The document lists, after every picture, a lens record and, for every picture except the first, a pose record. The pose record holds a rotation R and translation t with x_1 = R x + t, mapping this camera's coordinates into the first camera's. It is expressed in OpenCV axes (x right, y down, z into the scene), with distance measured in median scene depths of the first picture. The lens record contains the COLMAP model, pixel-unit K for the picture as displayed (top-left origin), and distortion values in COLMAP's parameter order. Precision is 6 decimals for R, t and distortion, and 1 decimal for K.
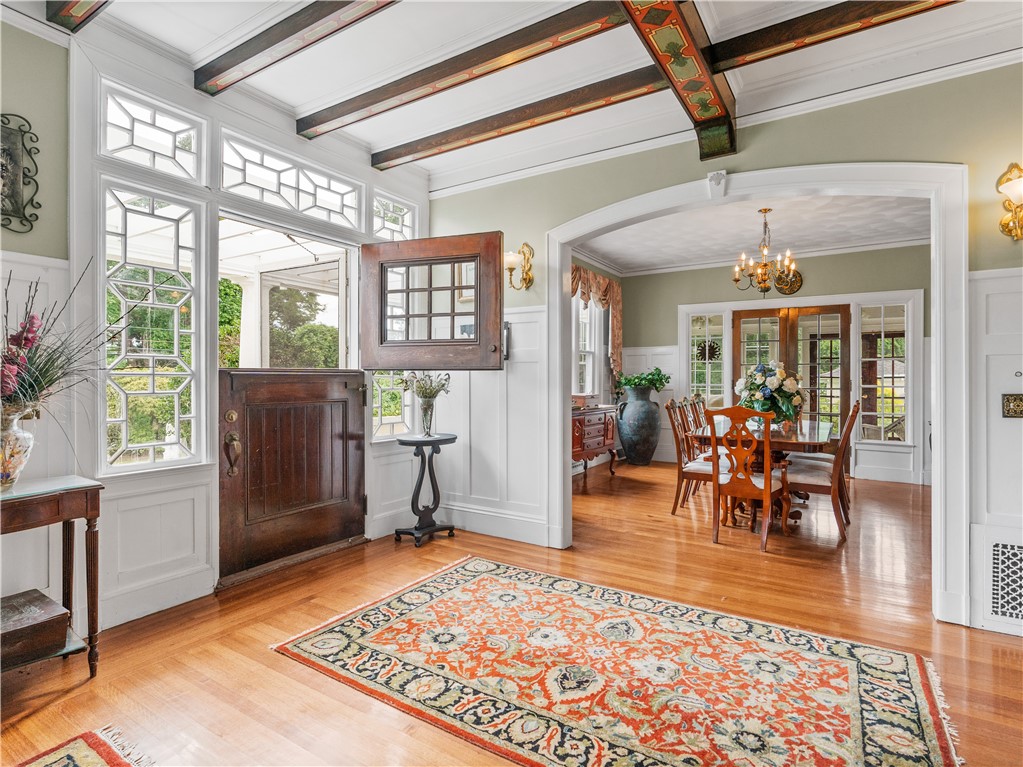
lens RADIAL K [[535.7, 0, 510.4], [0, 535.7, 380.2], [0, 0, 1]] dist [-0.015430, 0.009412]
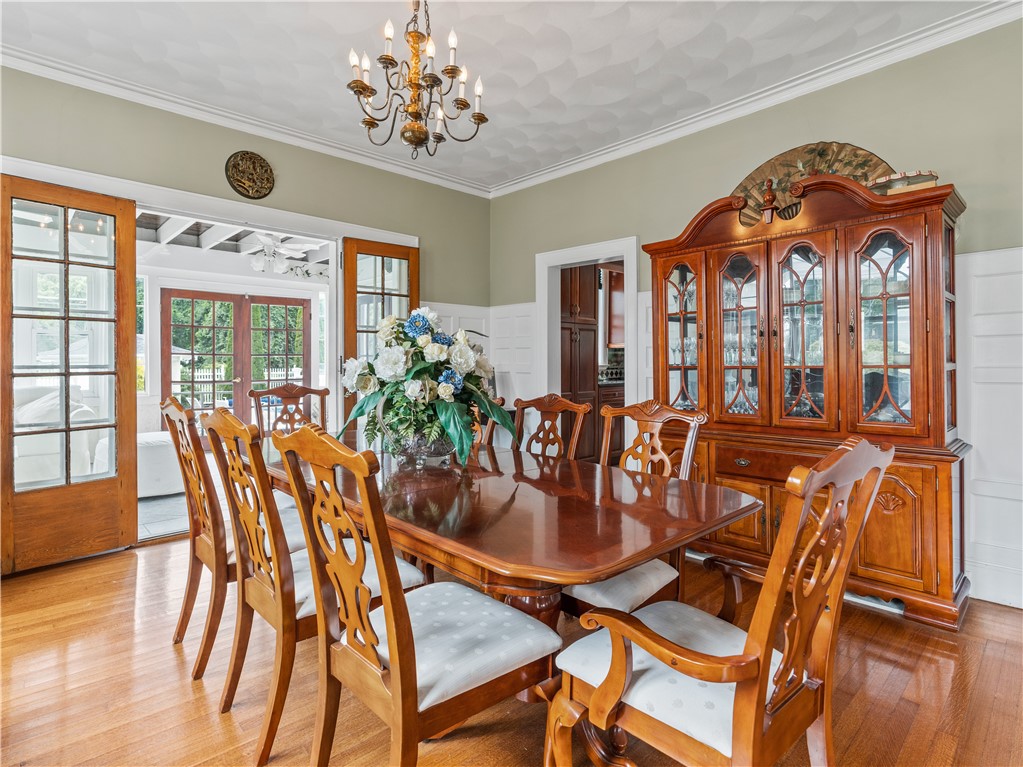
lens RADIAL K [[542.8, 0, 509.7], [0, 542.8, 363.8], [0, 0, 1]] dist [0.000120, 0.000159]
pose [[0.254179, -0.001932, 0.967155, 0.116400], [0.000851, 0.999998, 0.001774, 0.011141], [-0.967157, 0.000372, 0.254180, 1.168595]]
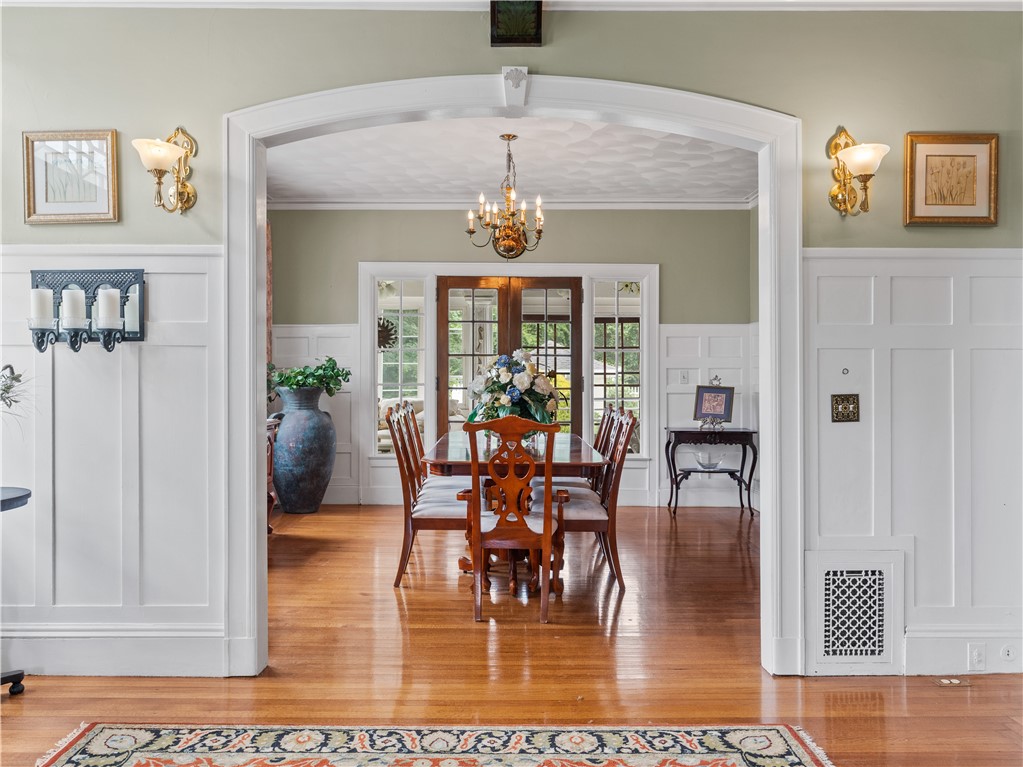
lens RADIAL K [[823.7, 0, 509.5], [0, 823.7, 376.5], [0, 0, 1]] dist [0.000224, 0.000068]
pose [[0.841053, -0.000578, 0.540953, -0.157164], [0.000413, 1.000000, 0.000428, -0.002908], [-0.540953, -0.000136, 0.841053, 0.121448]]
